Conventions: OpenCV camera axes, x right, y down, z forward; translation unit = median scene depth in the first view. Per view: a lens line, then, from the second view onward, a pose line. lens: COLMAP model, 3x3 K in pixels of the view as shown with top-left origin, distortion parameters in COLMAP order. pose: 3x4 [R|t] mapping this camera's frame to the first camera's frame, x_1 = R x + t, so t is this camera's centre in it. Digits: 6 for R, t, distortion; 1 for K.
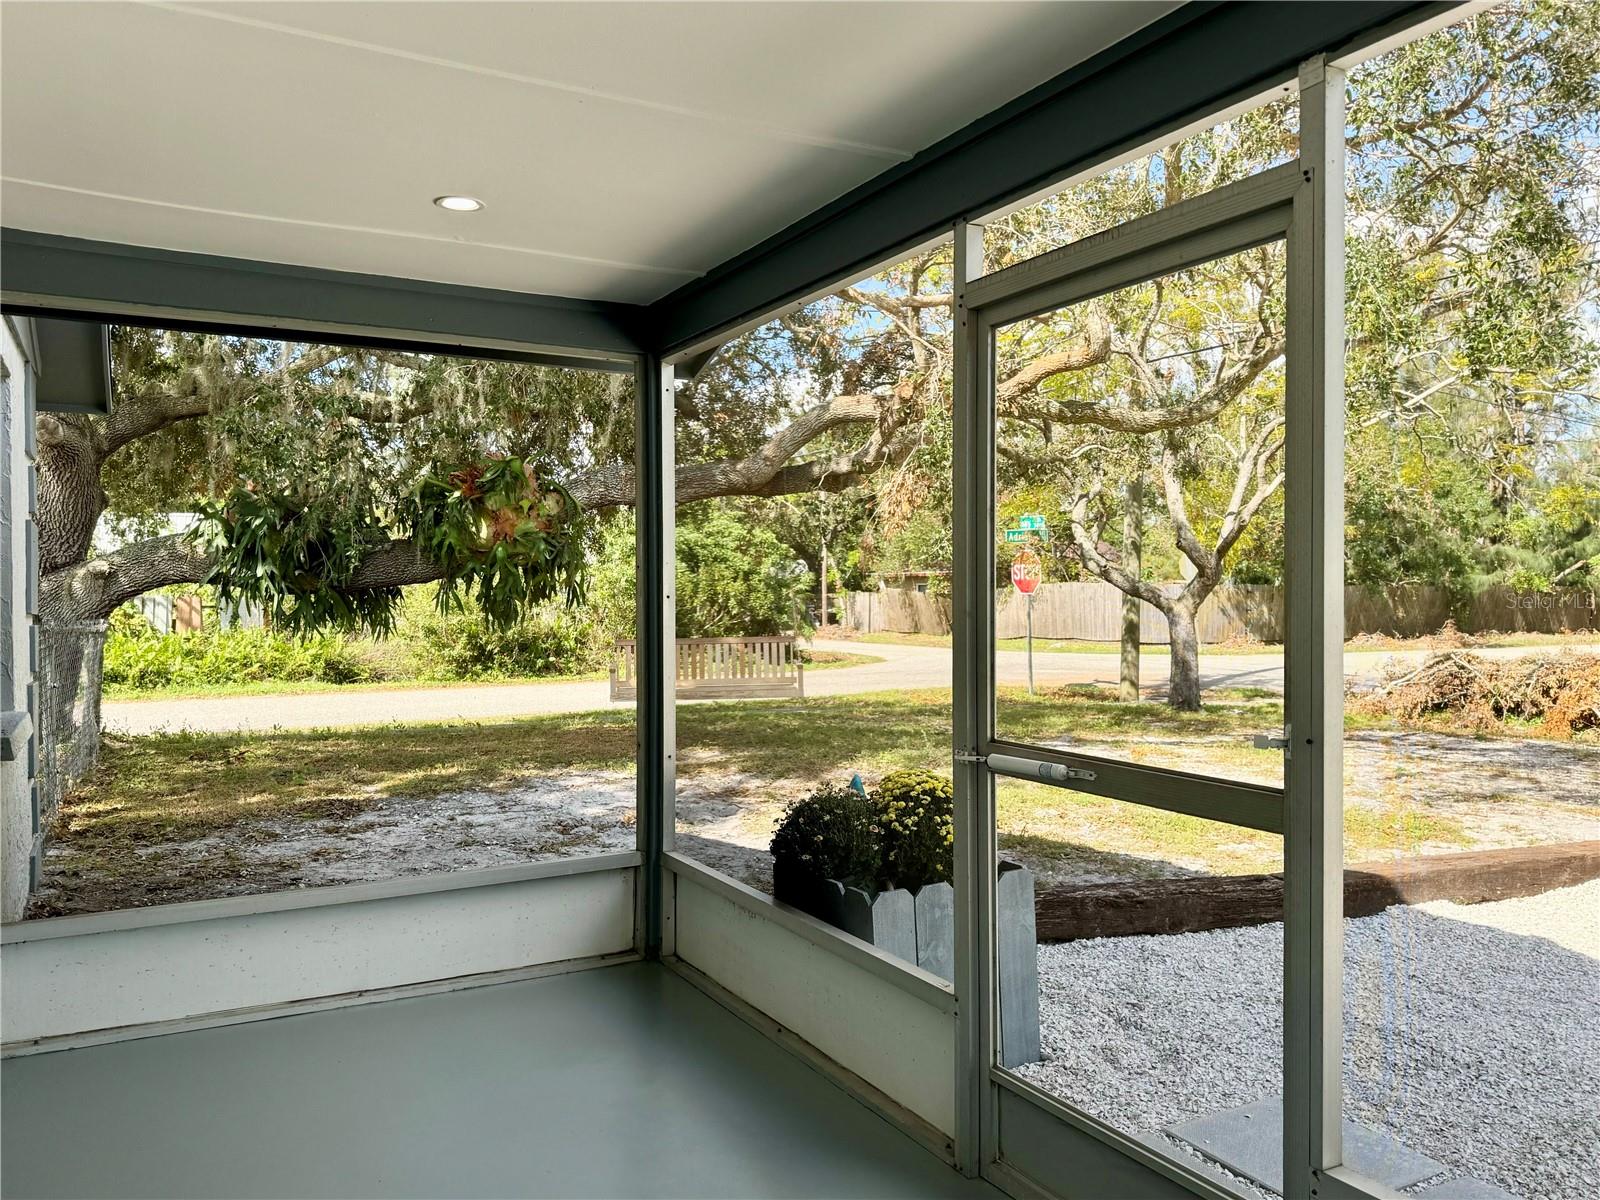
lens RADIAL K [[1221.3, 0, 800.0], [0, 1221.3, 600.0], [0, 0, 1]] dist [0.132394, -0.234841]
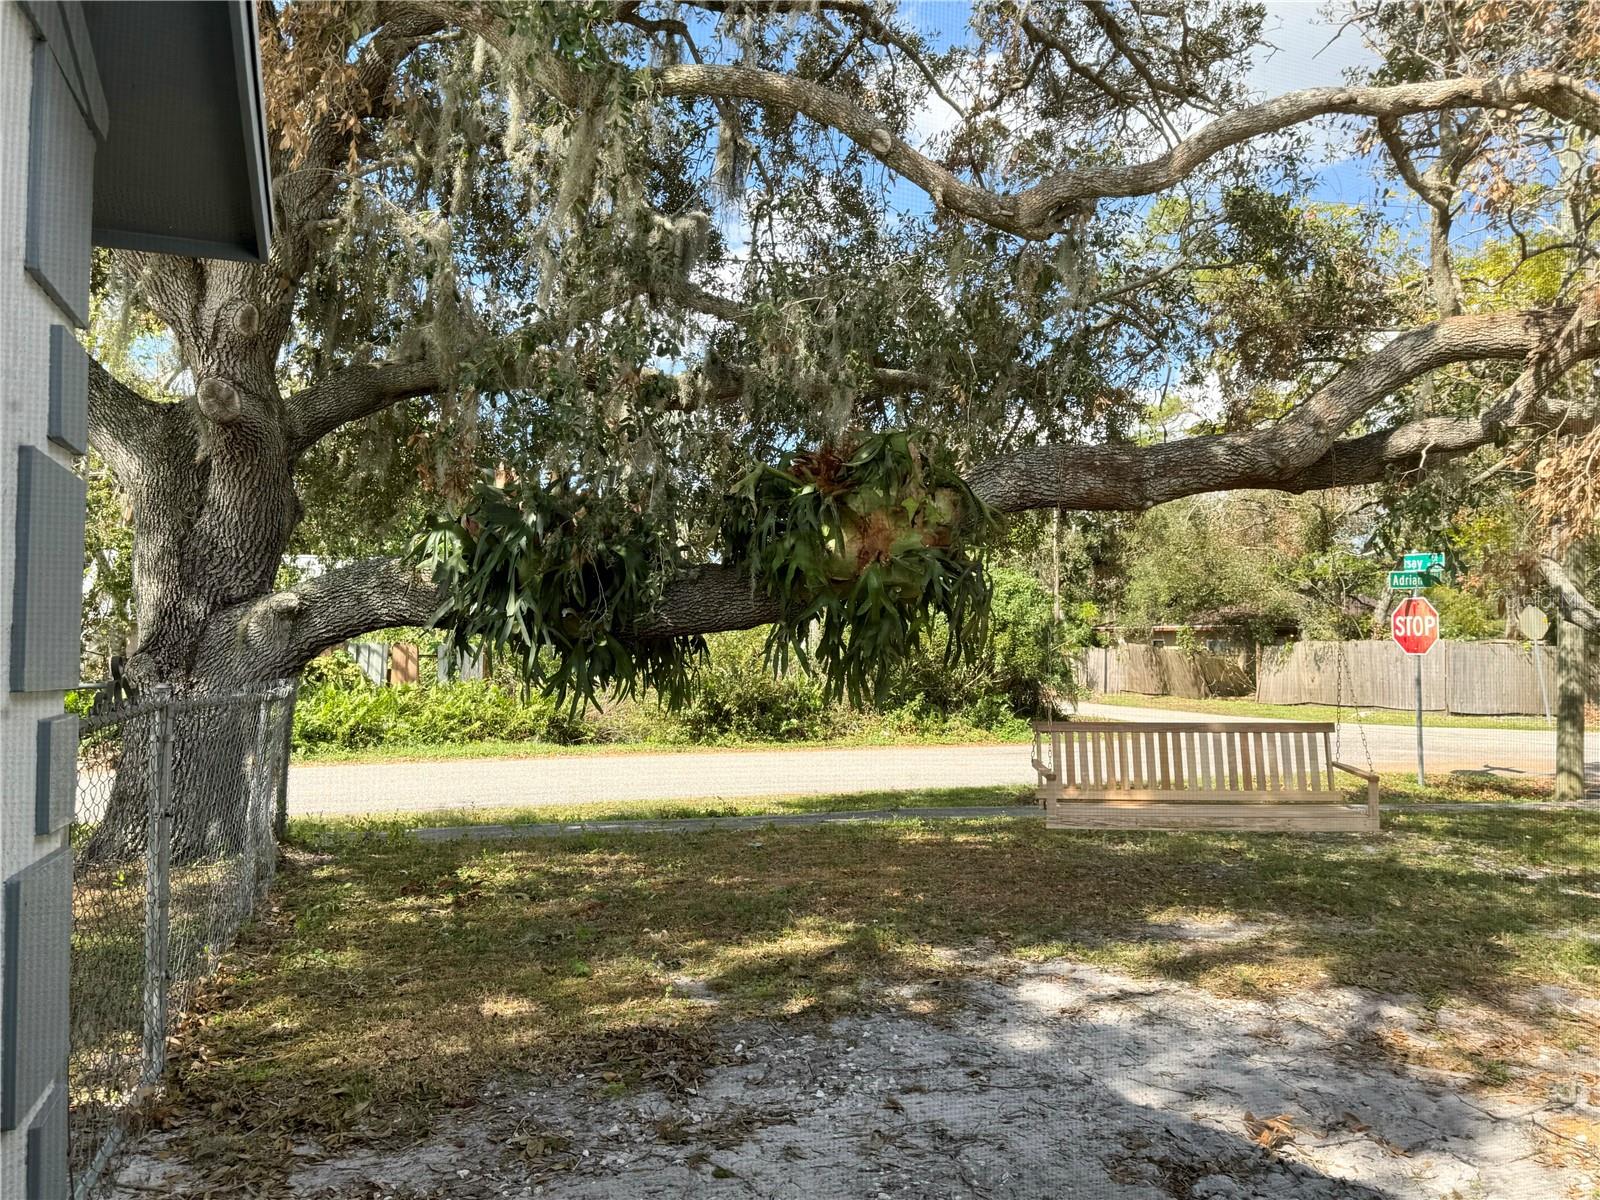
lens RADIAL K [[1221.3, 0, 800.0], [0, 1221.3, 600.0], [0, 0, 1]] dist [0.132394, -0.234841]
pose [[0.989128, 0.007758, -0.146851, -0.087804], [-0.014082, 0.999015, -0.042072, -0.001102], [0.146380, 0.043682, 0.988264, 0.176315]]
